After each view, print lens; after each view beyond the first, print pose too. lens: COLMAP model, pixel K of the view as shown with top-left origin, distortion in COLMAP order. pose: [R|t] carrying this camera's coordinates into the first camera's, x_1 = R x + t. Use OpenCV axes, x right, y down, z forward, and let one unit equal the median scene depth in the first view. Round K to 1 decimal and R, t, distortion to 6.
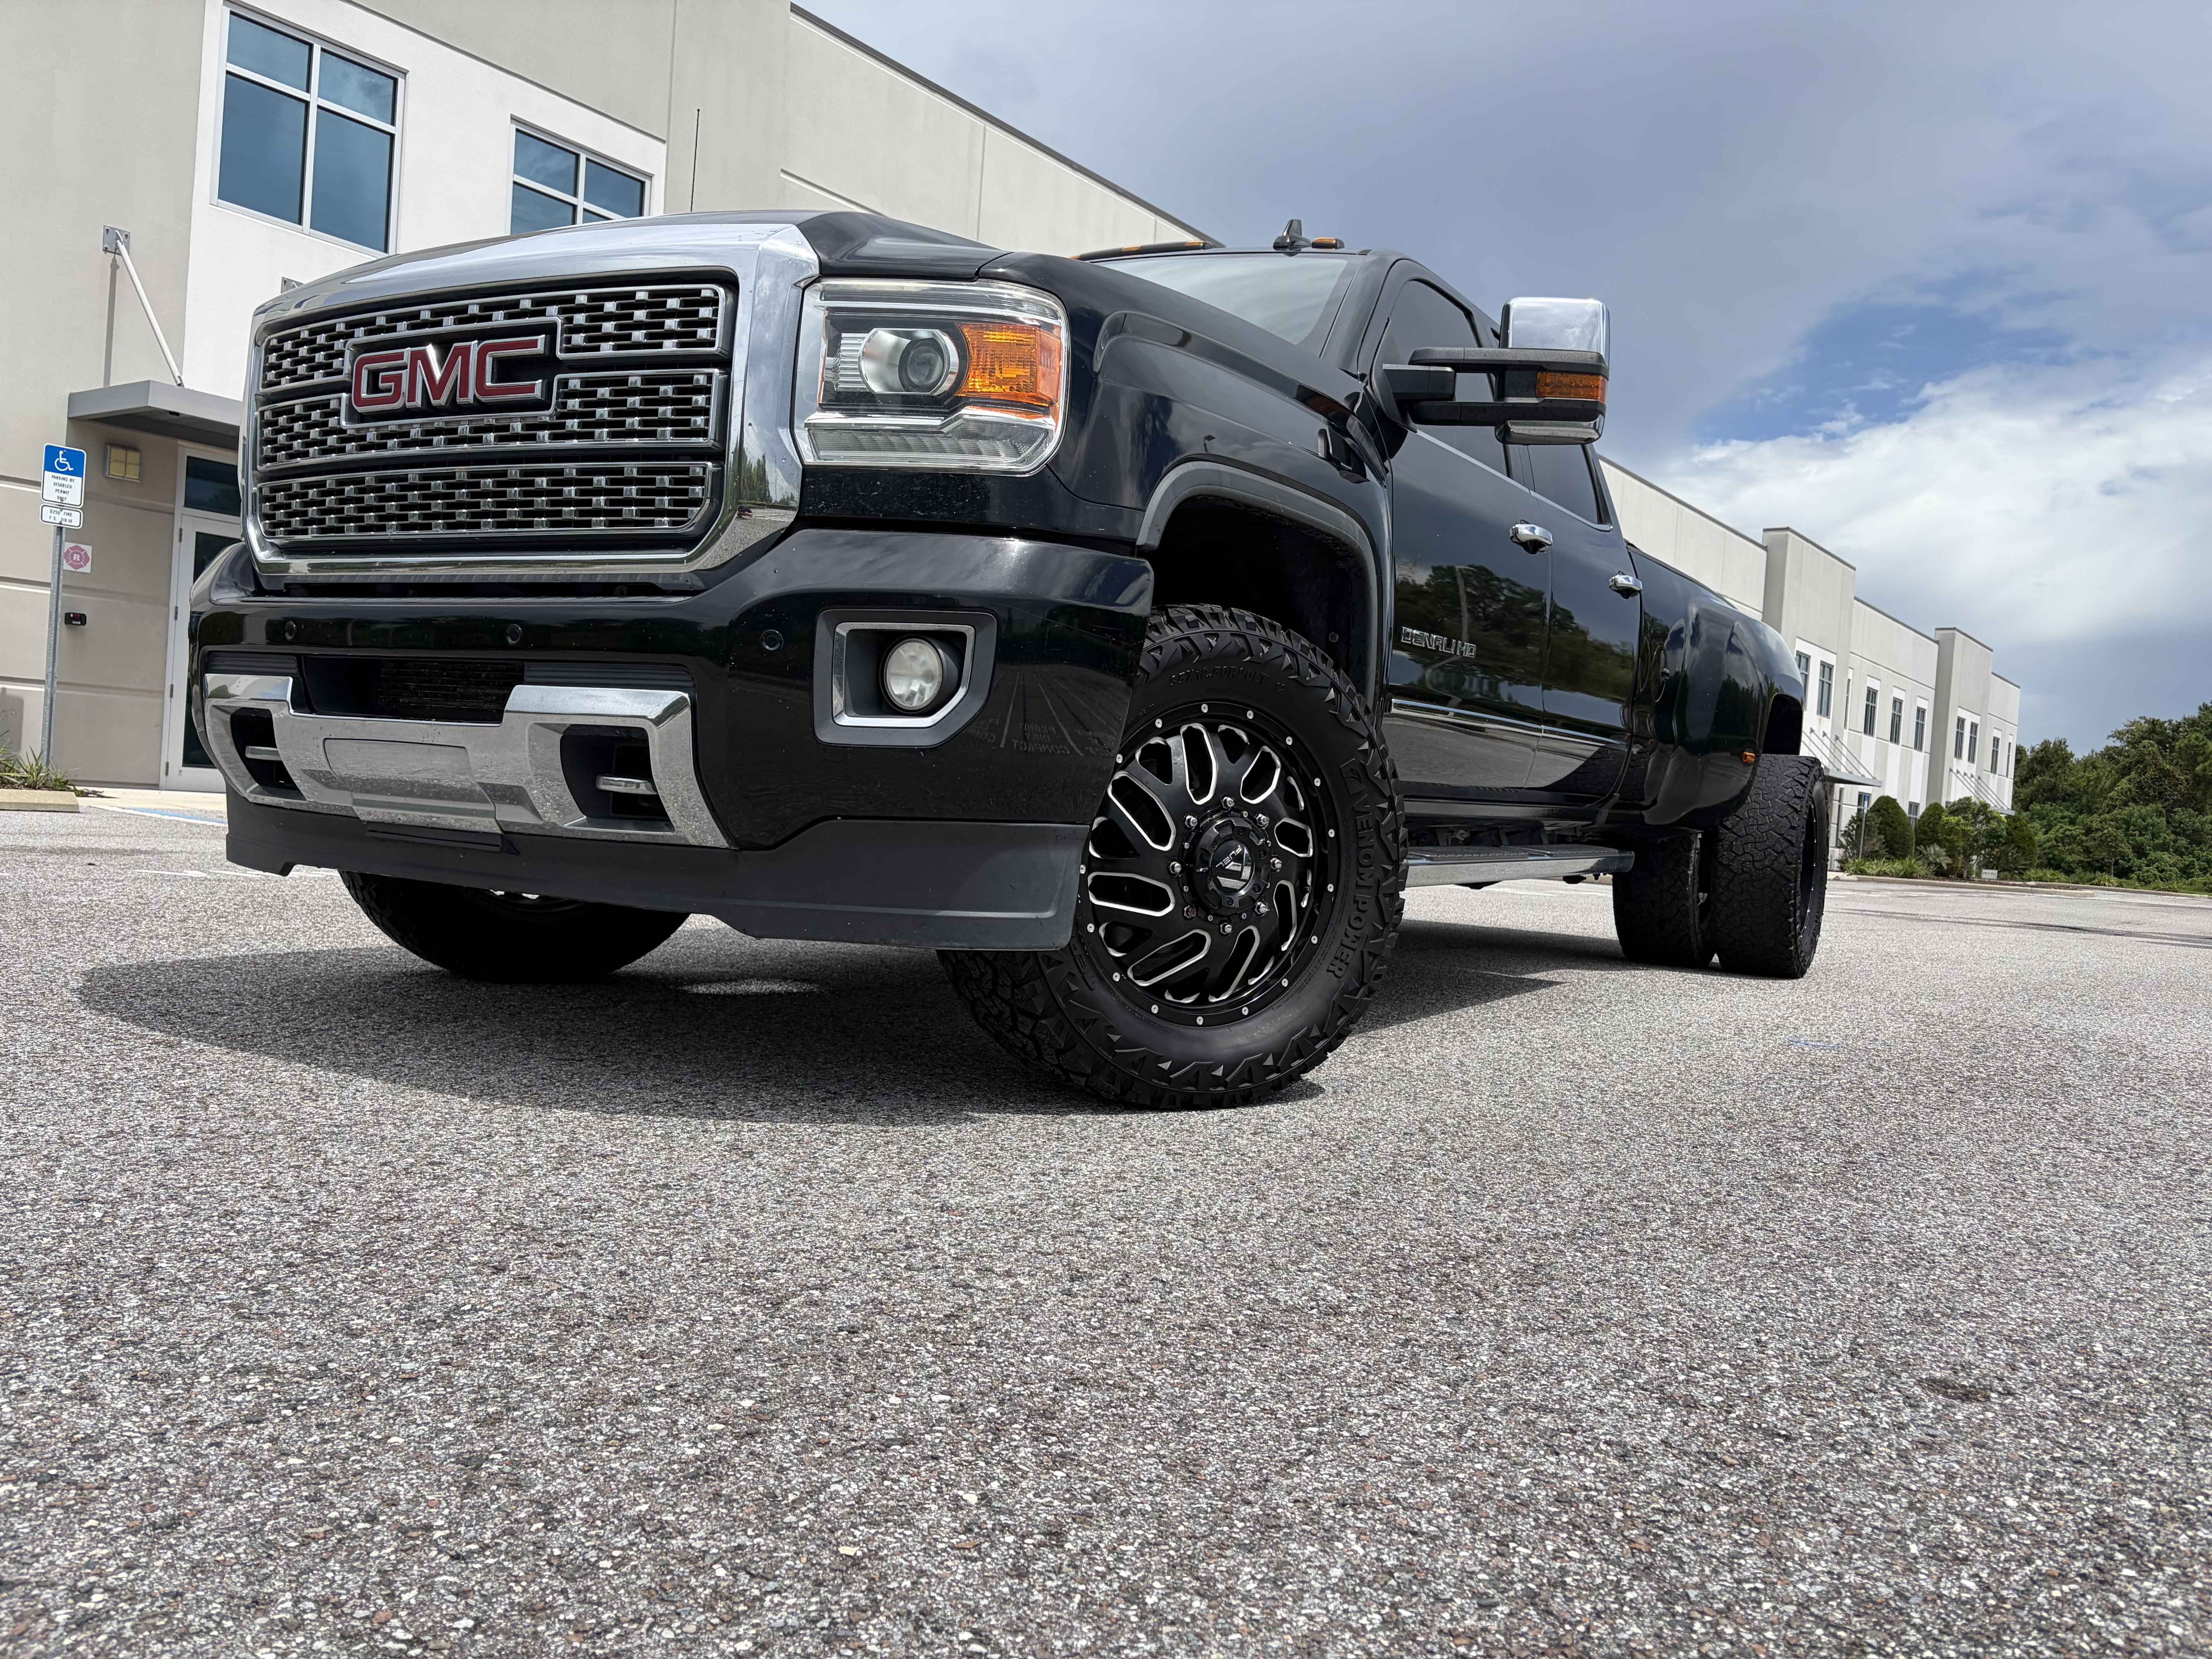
lens RADIAL K [[1697.1, 0, 1137.0], [0, 1697.1, 815.0], [0, 0, 1]] dist [0.015869, 0.000827]
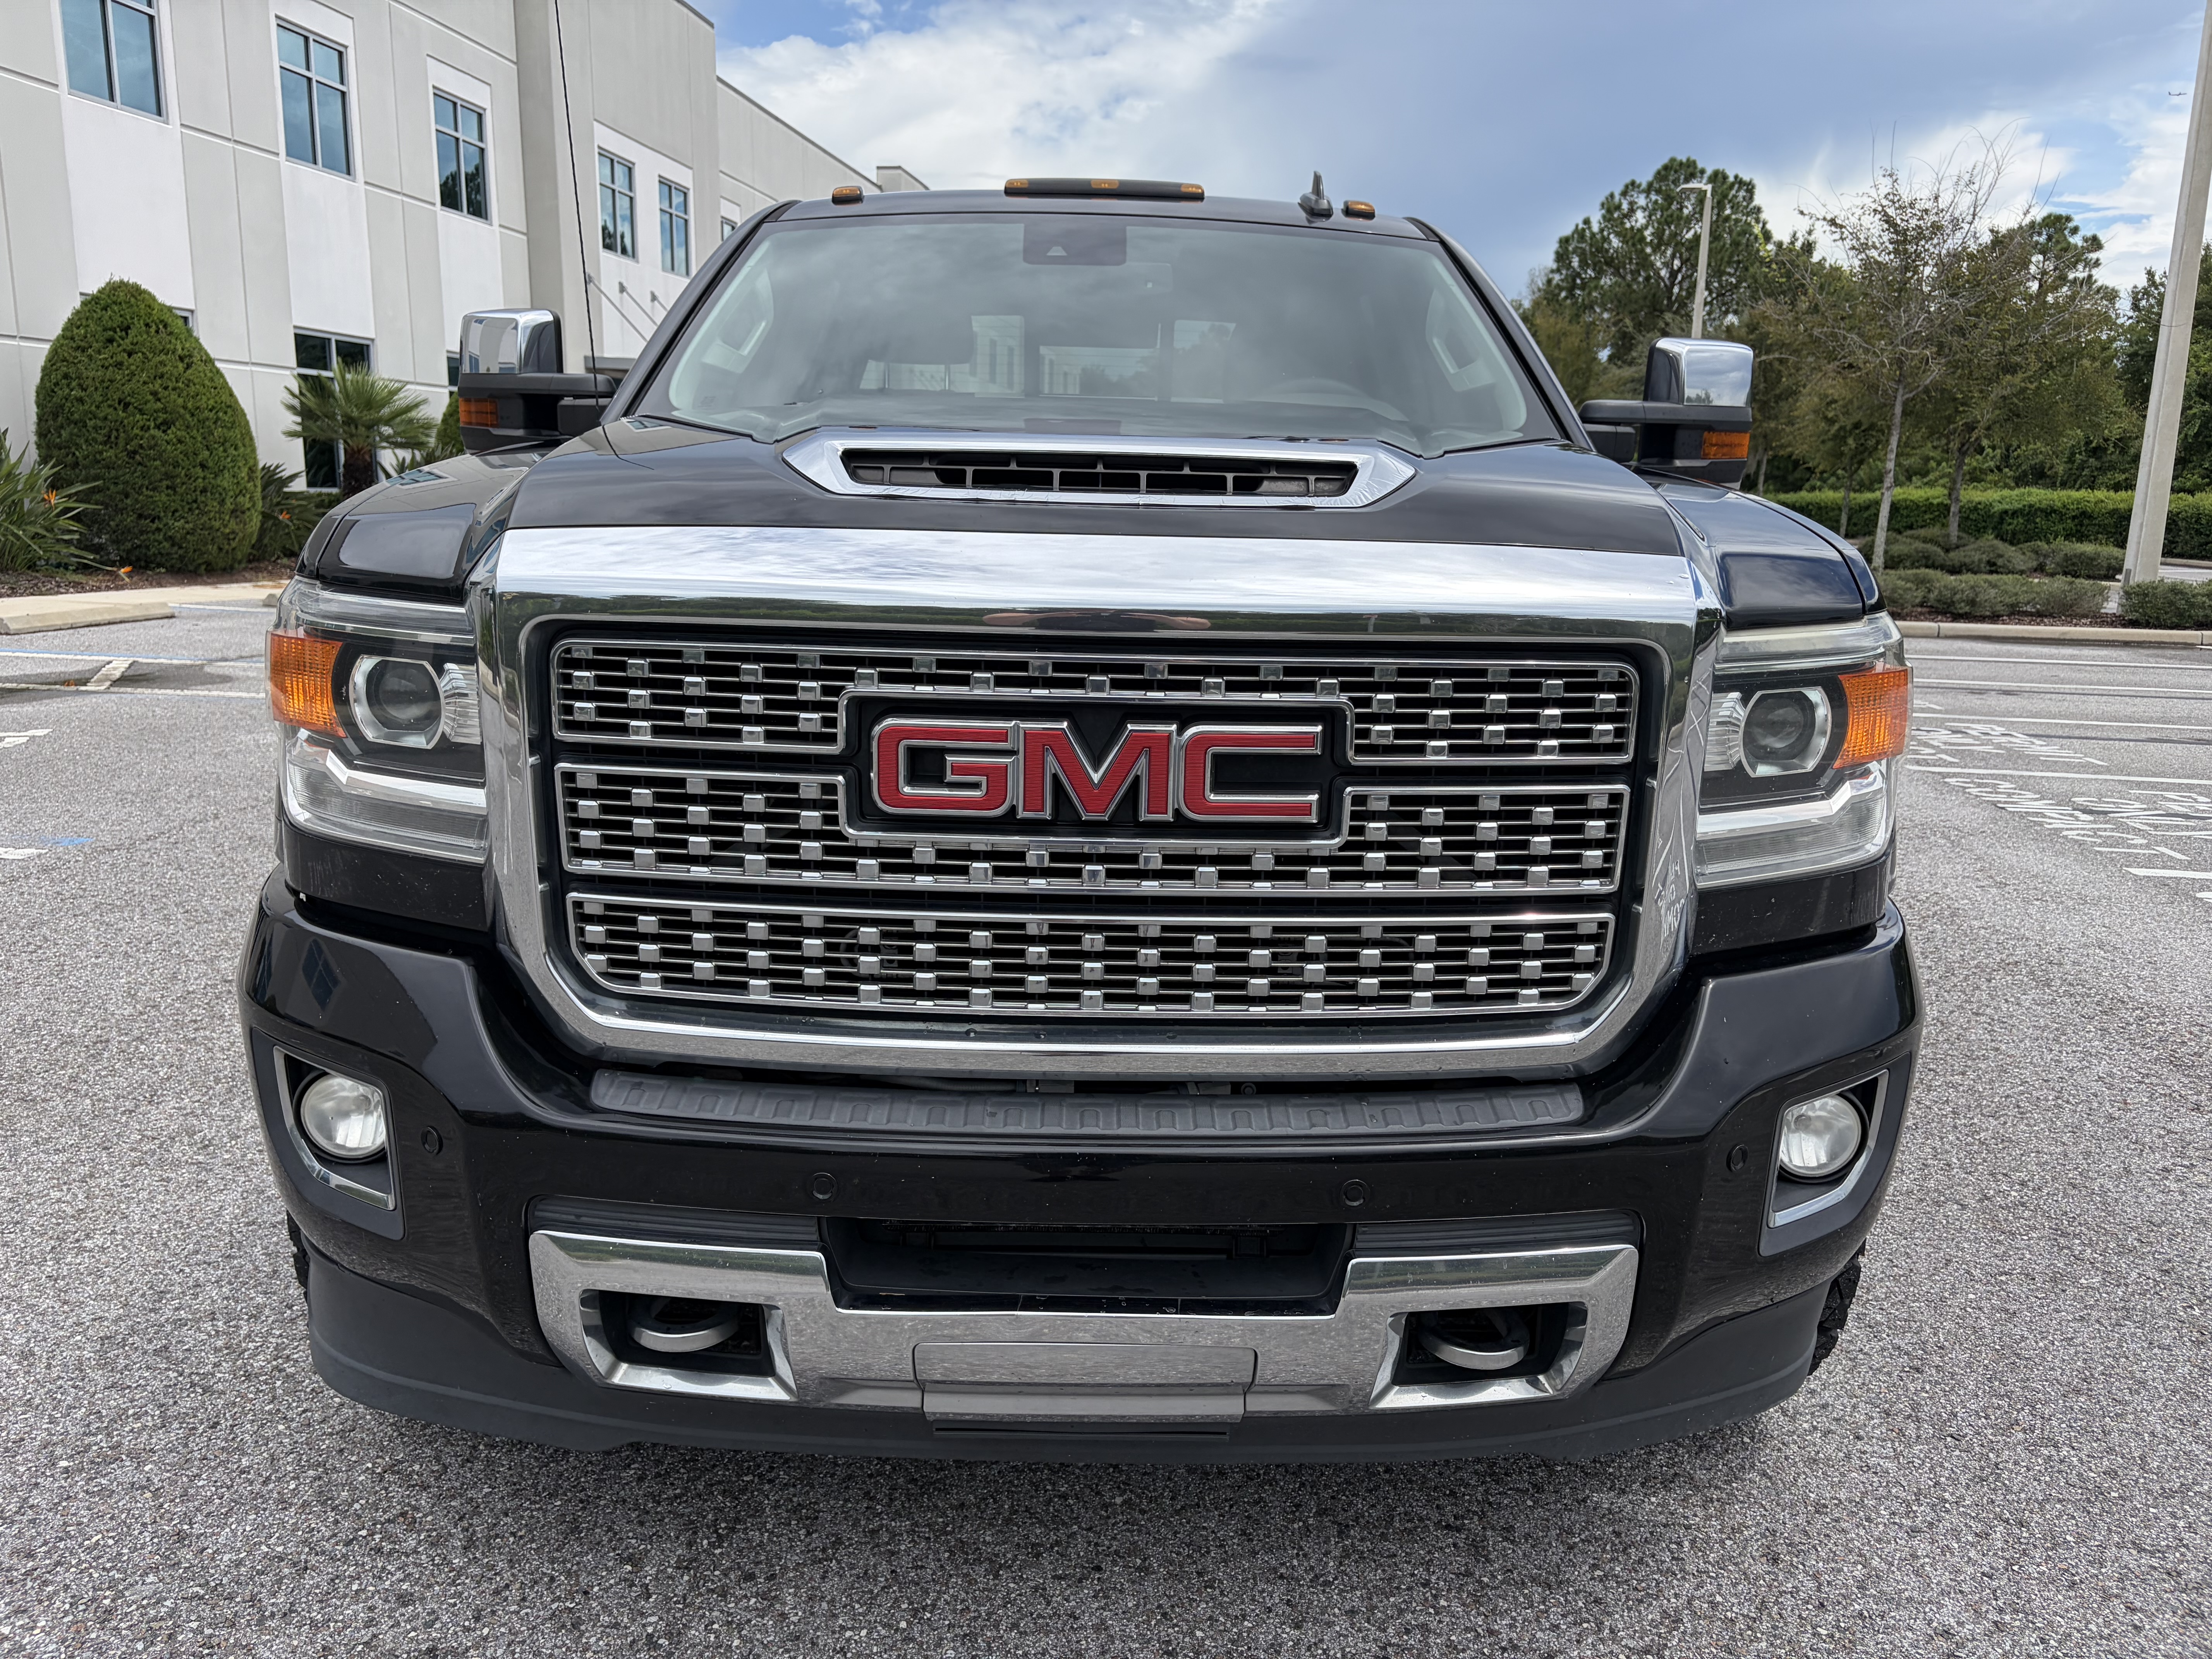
lens RADIAL K [[1675.8, 0, 1221.4], [0, 1675.8, 819.6], [0, 0, 1]] dist [0.046658, 0.001782]
pose [[0.863274, -0.138628, 0.485325, -0.715290], [0.038859, 0.976943, 0.209933, -0.393268], [-0.503237, -0.162370, 0.848757, 0.487284]]
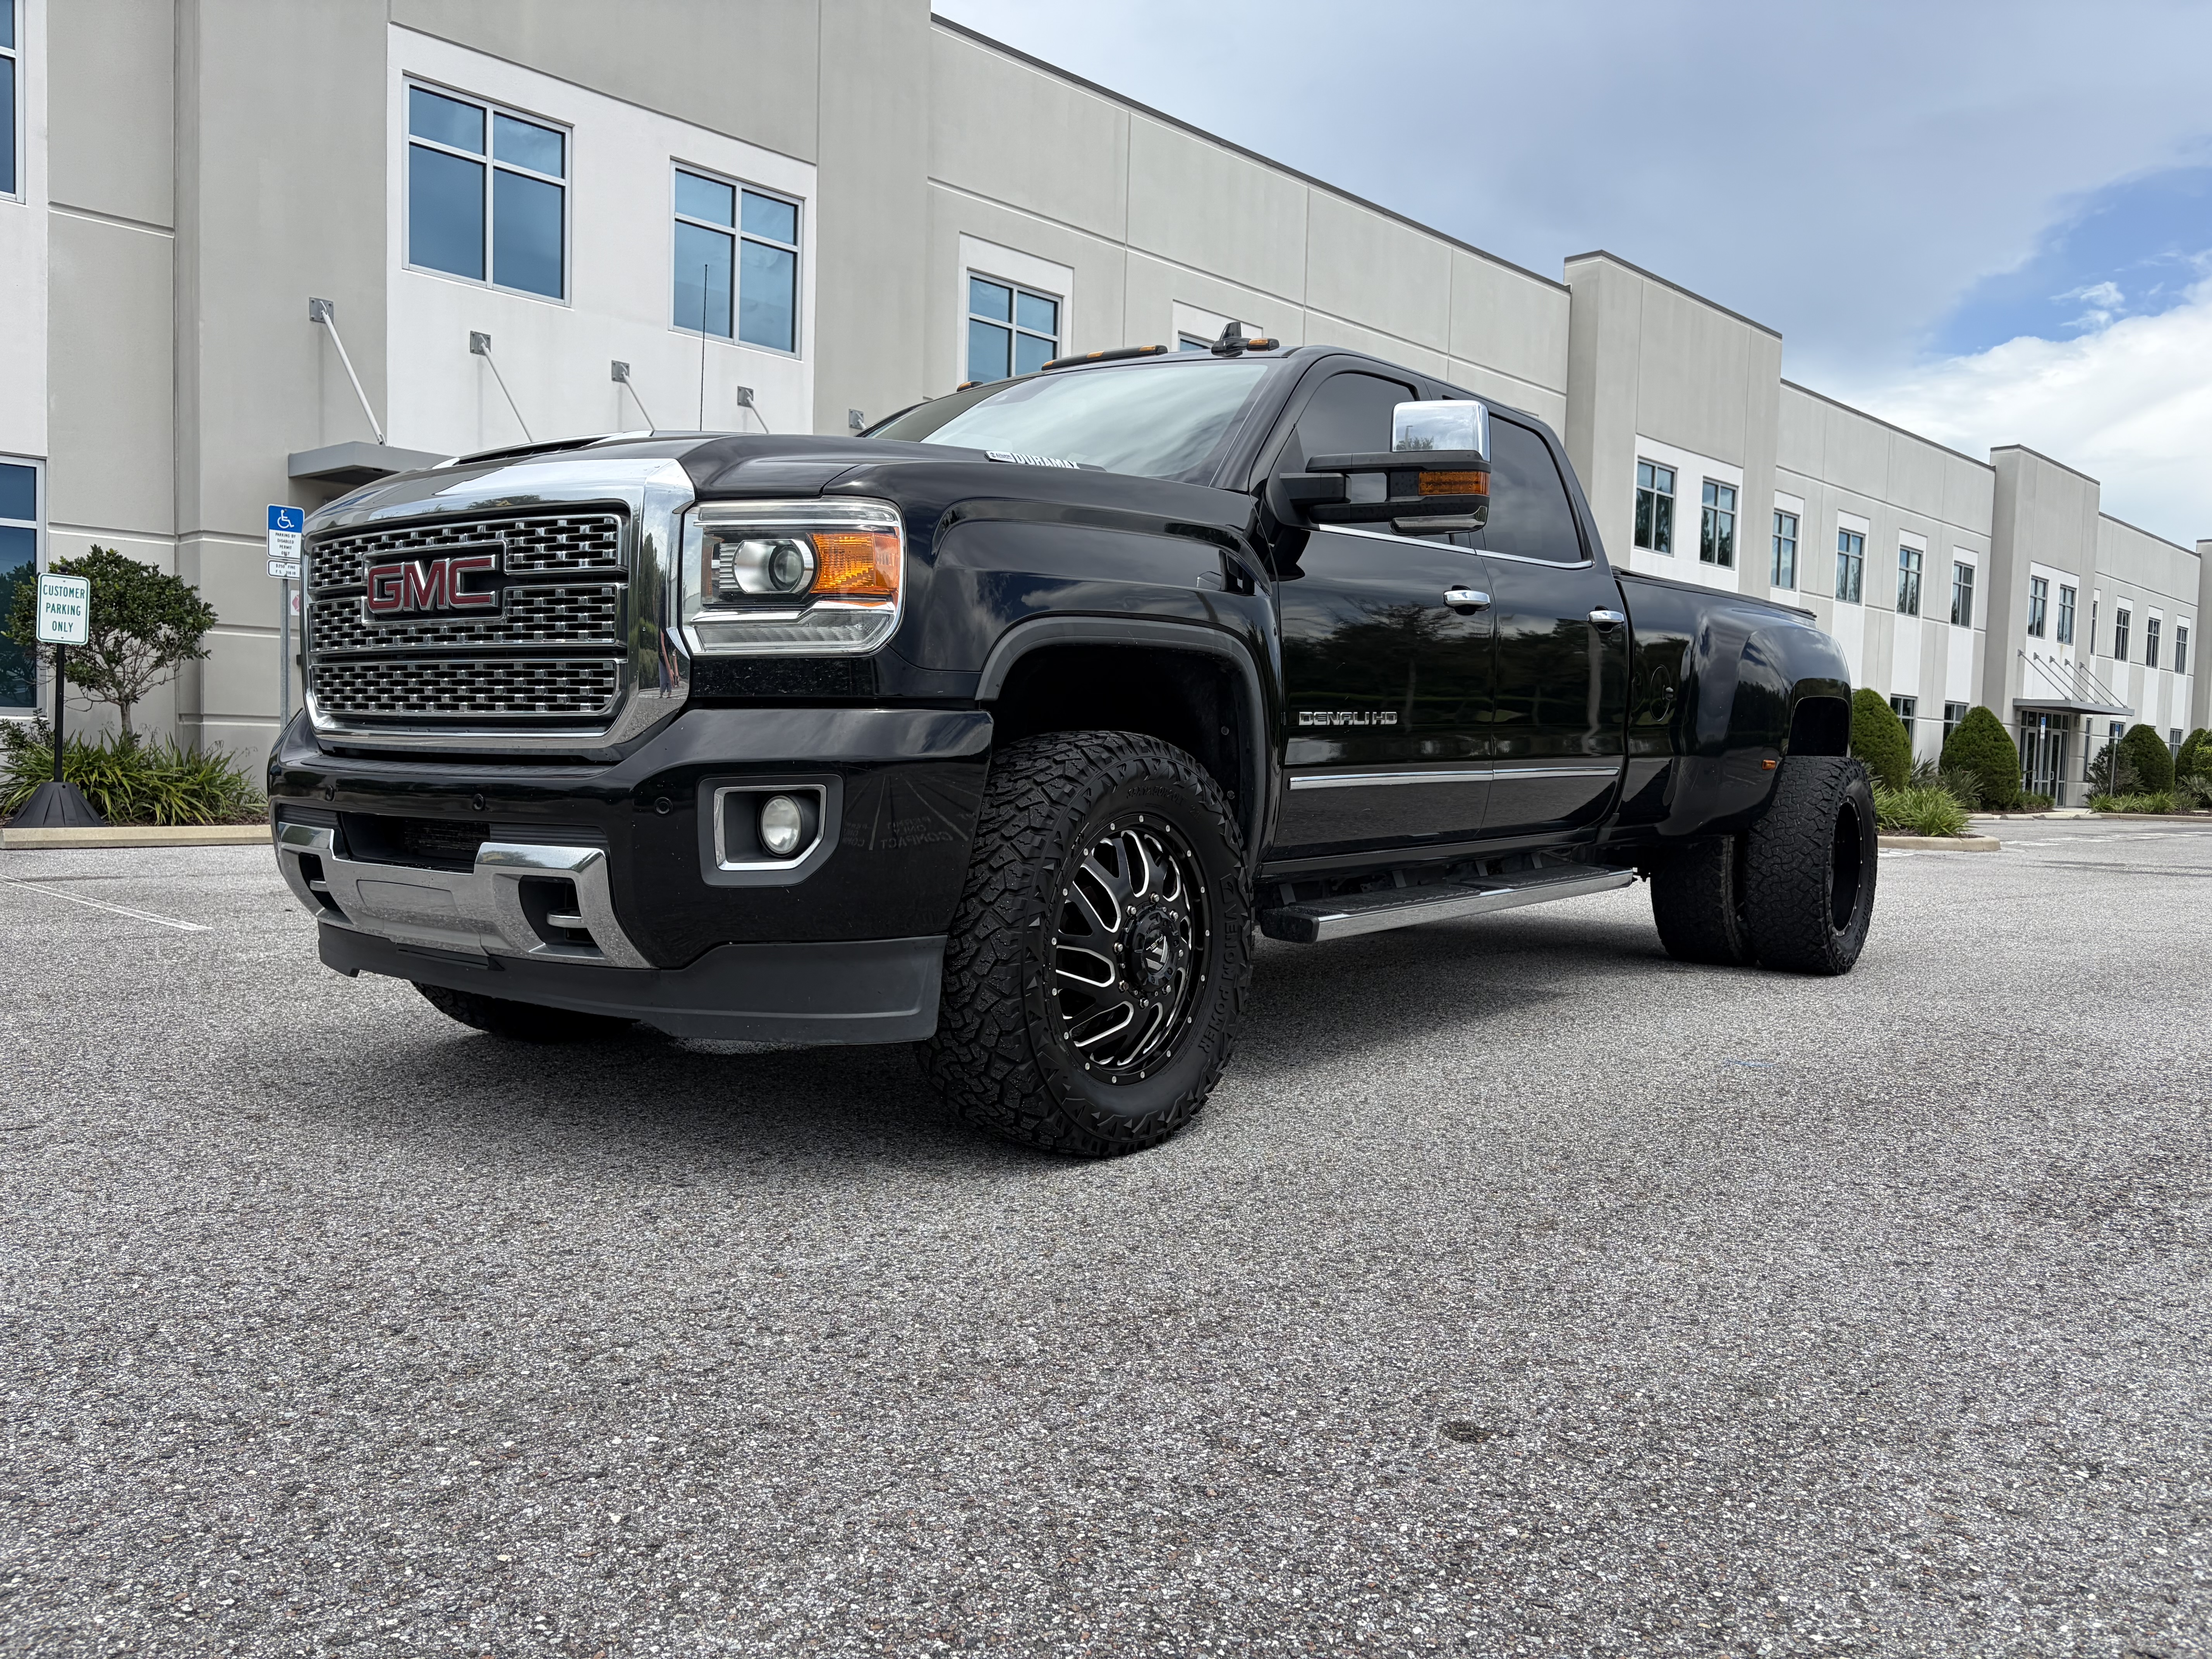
lens RADIAL K [[1678.5, 0, 1106.0], [0, 1678.5, 829.5], [0, 0, 1]] dist [0.020244, -0.003007]
pose [[0.991090, -0.033185, -0.128990, 0.251910], [0.036719, 0.999010, 0.025118, -0.099117], [0.128029, -0.029631, 0.991328, -0.170083]]
